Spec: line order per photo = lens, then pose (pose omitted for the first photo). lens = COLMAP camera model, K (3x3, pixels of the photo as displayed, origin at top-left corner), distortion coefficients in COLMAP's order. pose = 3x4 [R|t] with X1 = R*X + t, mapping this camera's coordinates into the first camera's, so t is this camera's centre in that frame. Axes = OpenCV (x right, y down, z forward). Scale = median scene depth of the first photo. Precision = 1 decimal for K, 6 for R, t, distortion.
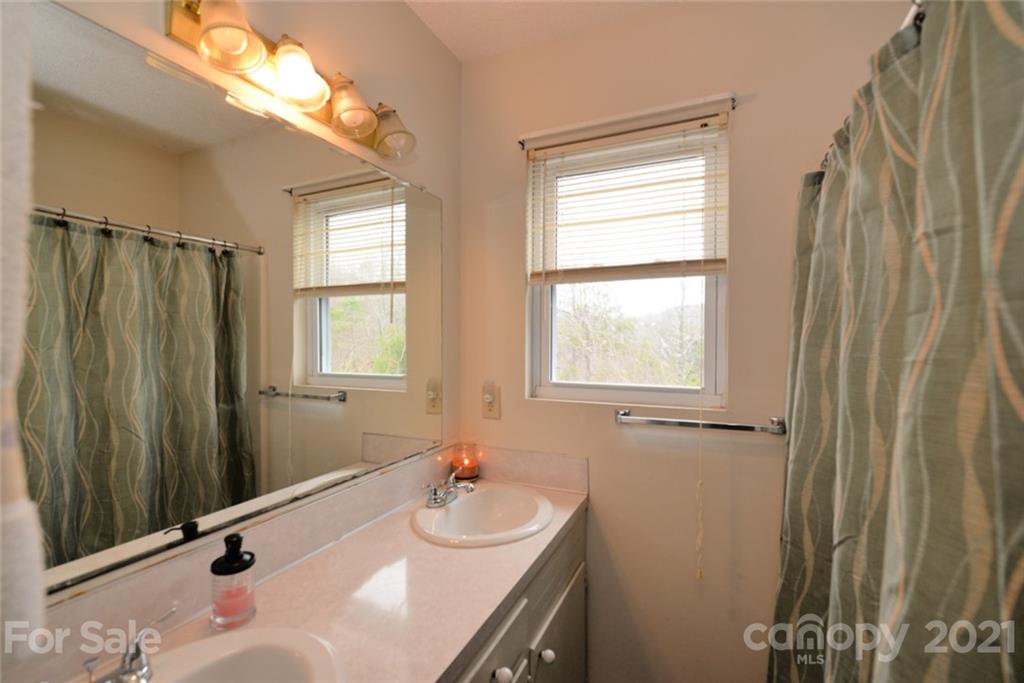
lens RADIAL K [[445.4, 0, 509.6], [0, 445.4, 344.2], [0, 0, 1]] dist [-0.004171, -0.001230]
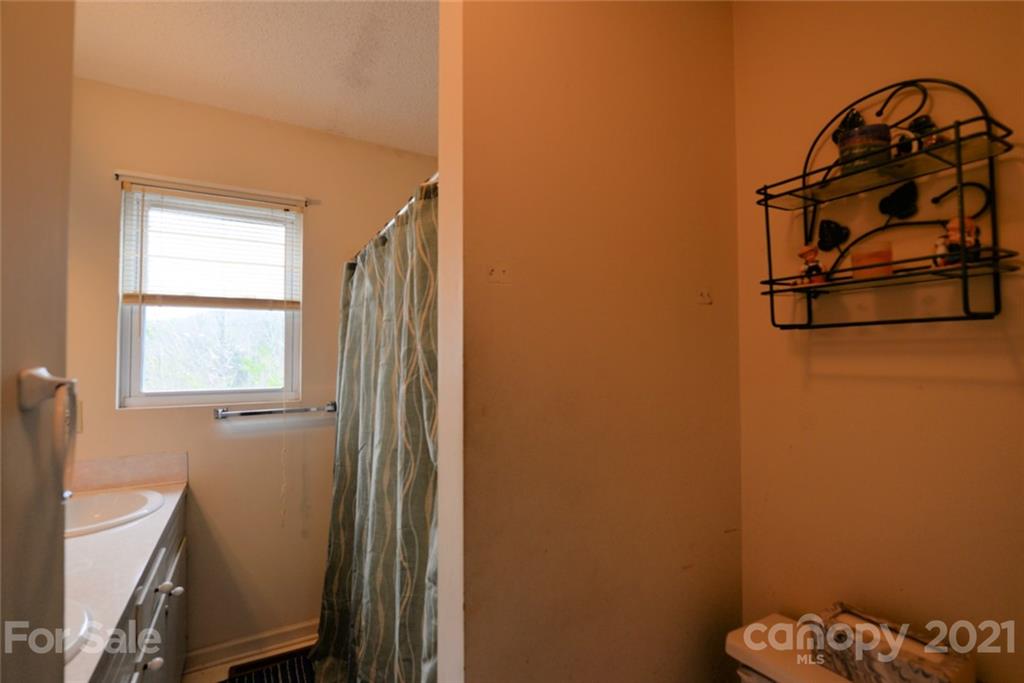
lens RADIAL K [[445.4, 0, 509.6], [0, 445.4, 344.2], [0, 0, 1]] dist [-0.004171, -0.001230]
pose [[0.585075, 0.013032, 0.810874, -0.342758], [0.006498, 0.999763, -0.020757, -0.009224], [-0.810953, 0.017414, 0.584852, -0.494895]]
